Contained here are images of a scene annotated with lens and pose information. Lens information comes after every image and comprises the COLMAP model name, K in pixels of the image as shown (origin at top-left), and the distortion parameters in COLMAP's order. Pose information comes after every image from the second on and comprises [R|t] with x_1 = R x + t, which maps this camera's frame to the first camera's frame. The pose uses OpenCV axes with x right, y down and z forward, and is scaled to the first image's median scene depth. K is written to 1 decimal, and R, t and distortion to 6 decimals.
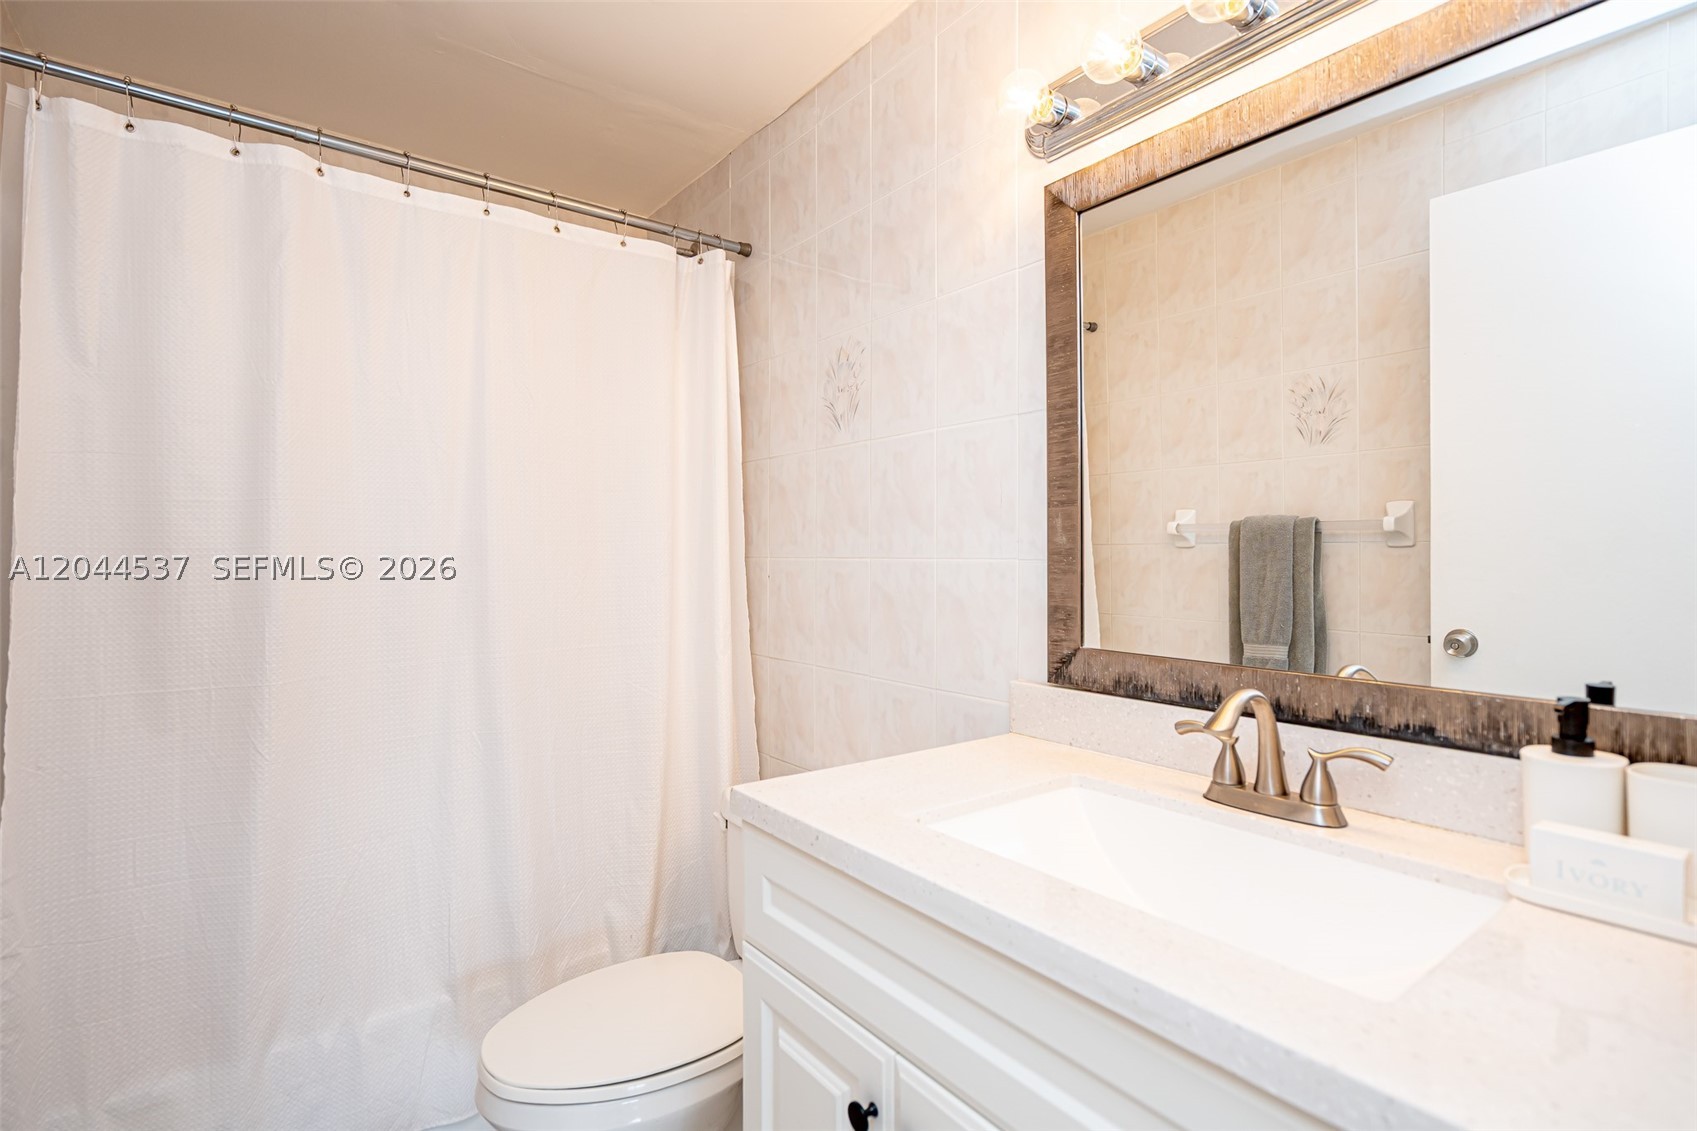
lens RADIAL K [[779.2, 0, 848.5], [0, 779.2, 565.5], [0, 0, 1]] dist [0.000692, 0.000483]
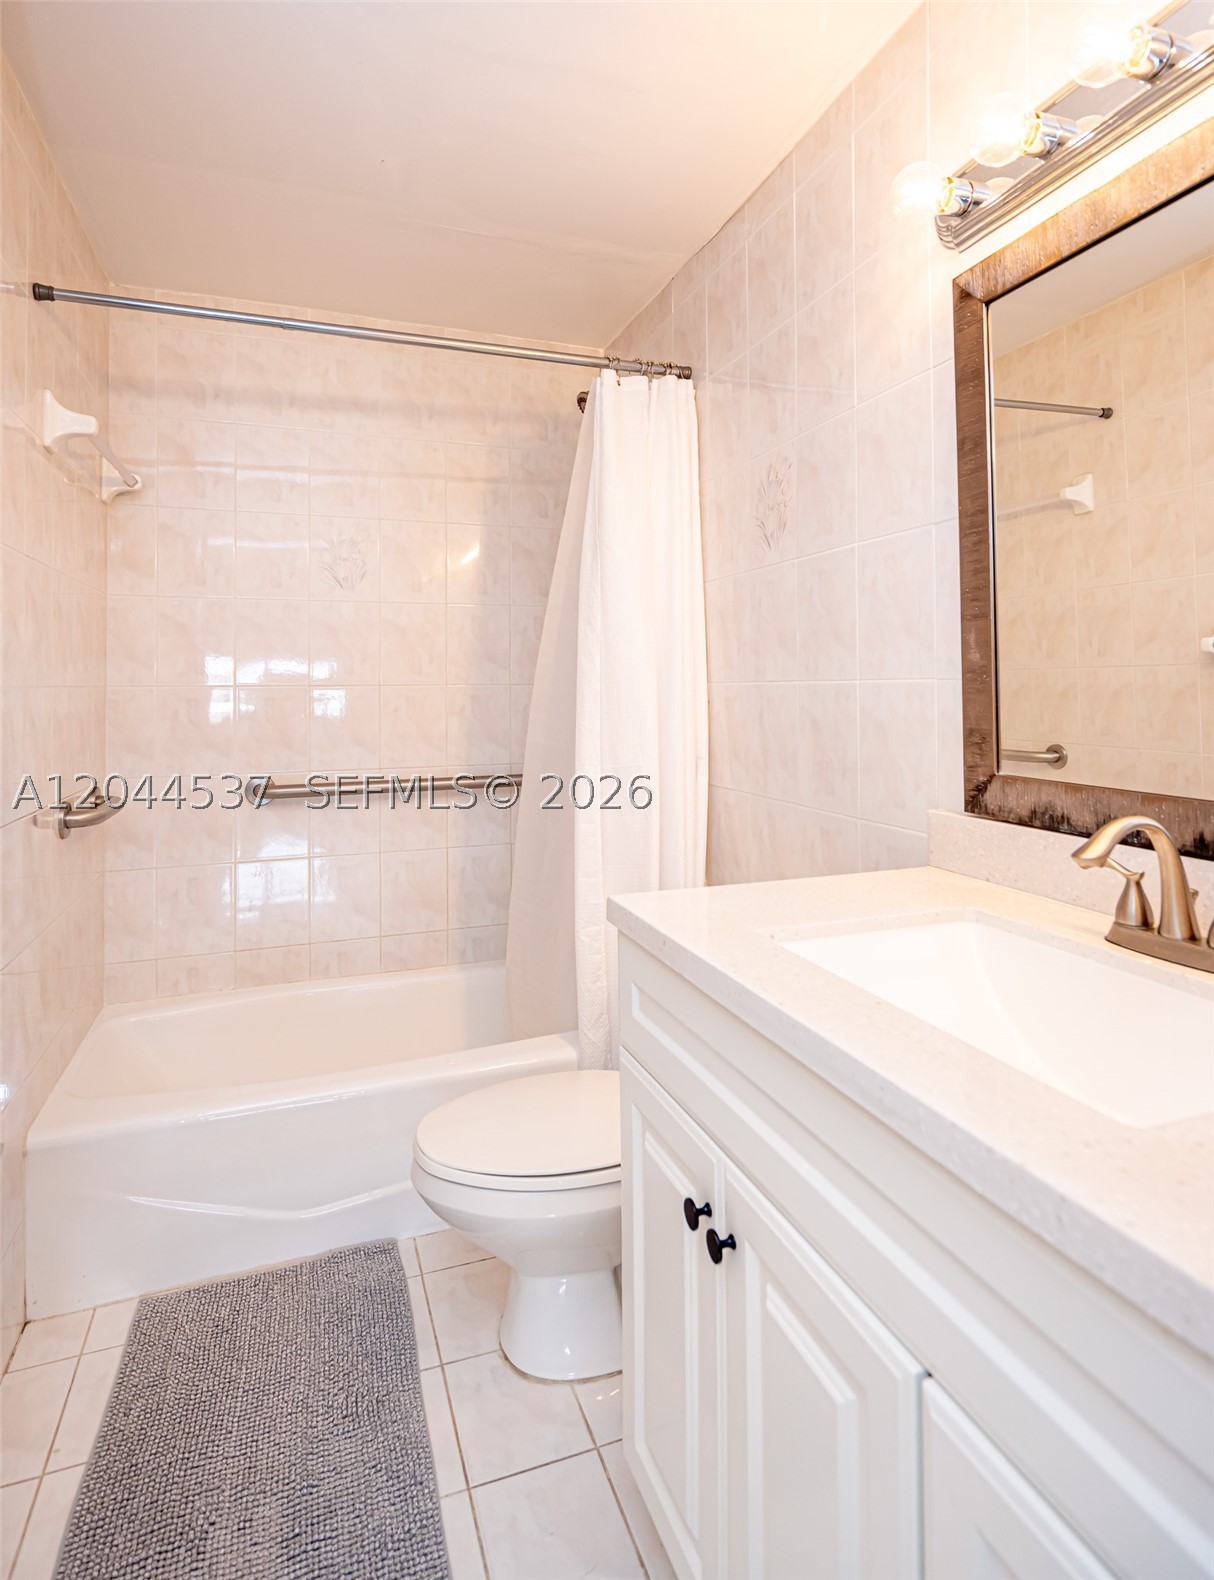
lens RADIAL K [[832.9, 0, 618.1], [0, 832.9, 679.8], [0, 0, 1]] dist [0.000005, 0.001616]
pose [[0.959642, -0.008401, -0.281097, 0.149206], [0.002620, 0.999777, -0.020933, 0.014123], [0.281211, 0.019351, 0.959451, -0.064347]]
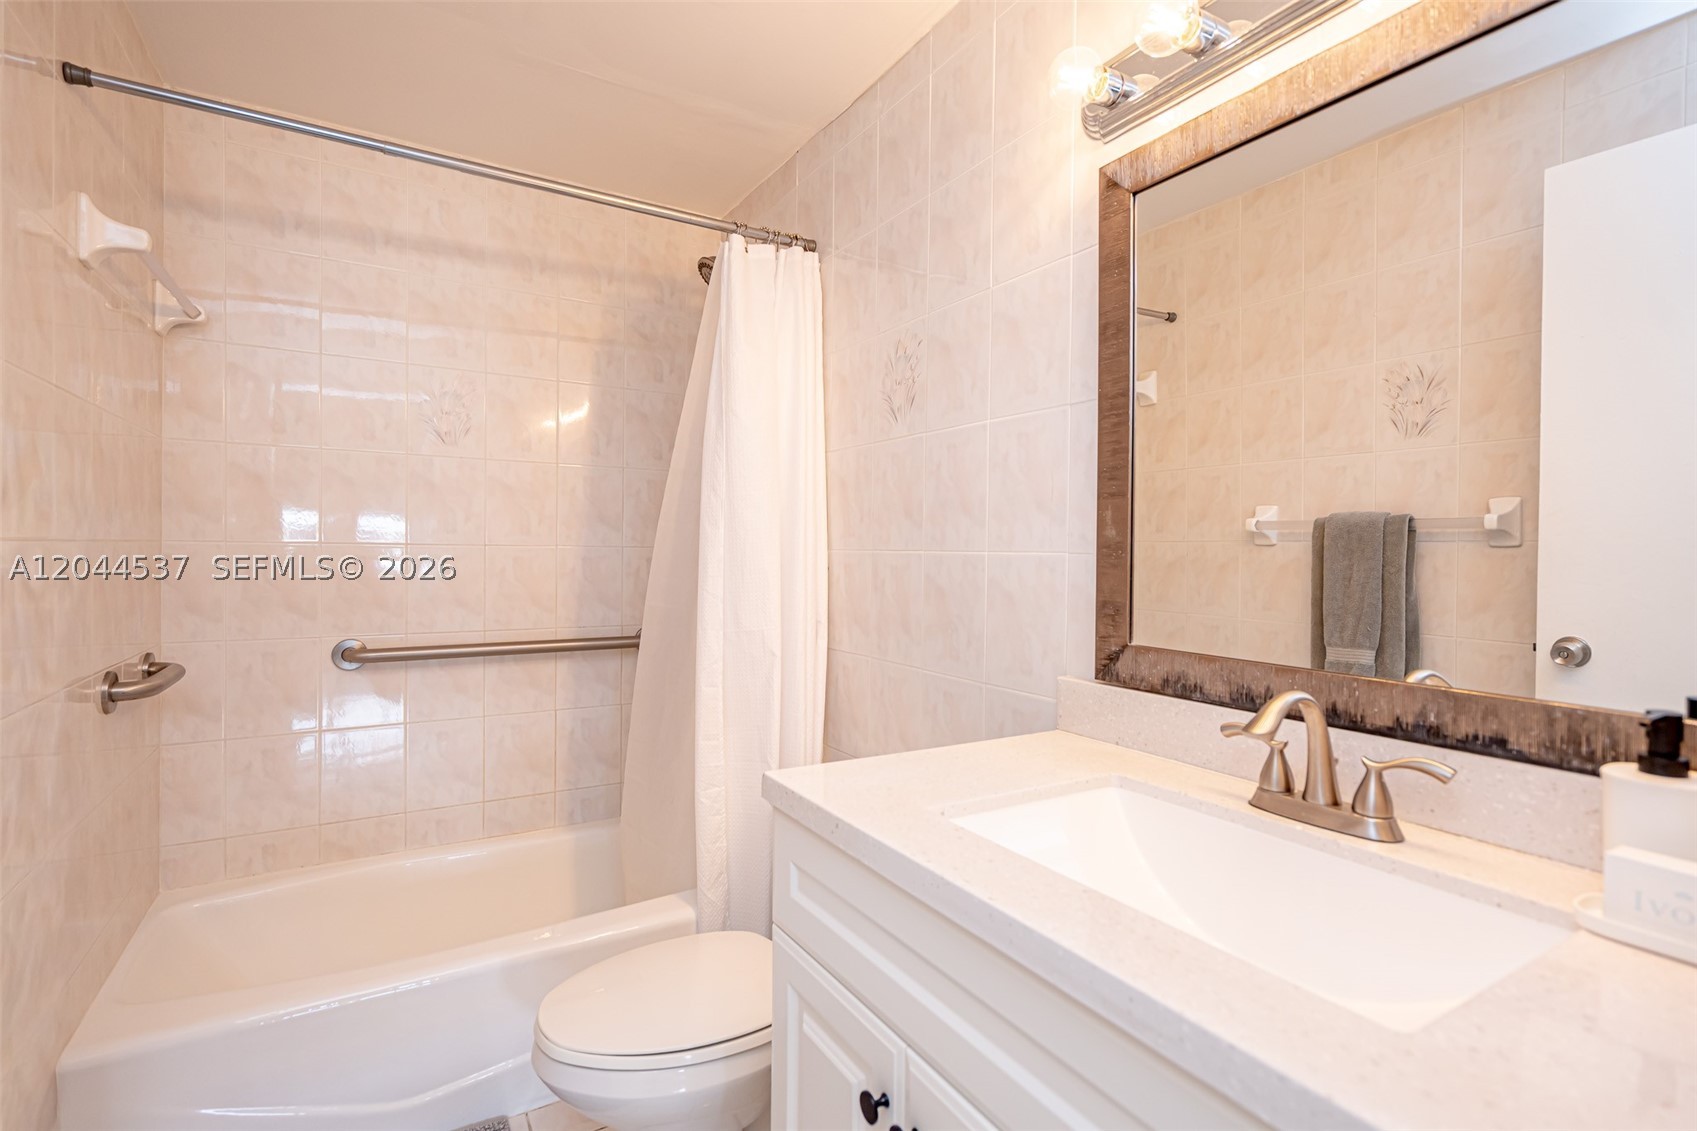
lens RADIAL K [[768.3, 0, 848.5], [0, 768.3, 565.5], [0, 0, 1]] dist [0.001933, 0.000618]
pose [[0.994511, 0.014693, -0.103594, 0.049458], [-0.014047, 0.999877, 0.006968, 0.005530], [0.103684, -0.005475, 0.994595, 0.014257]]
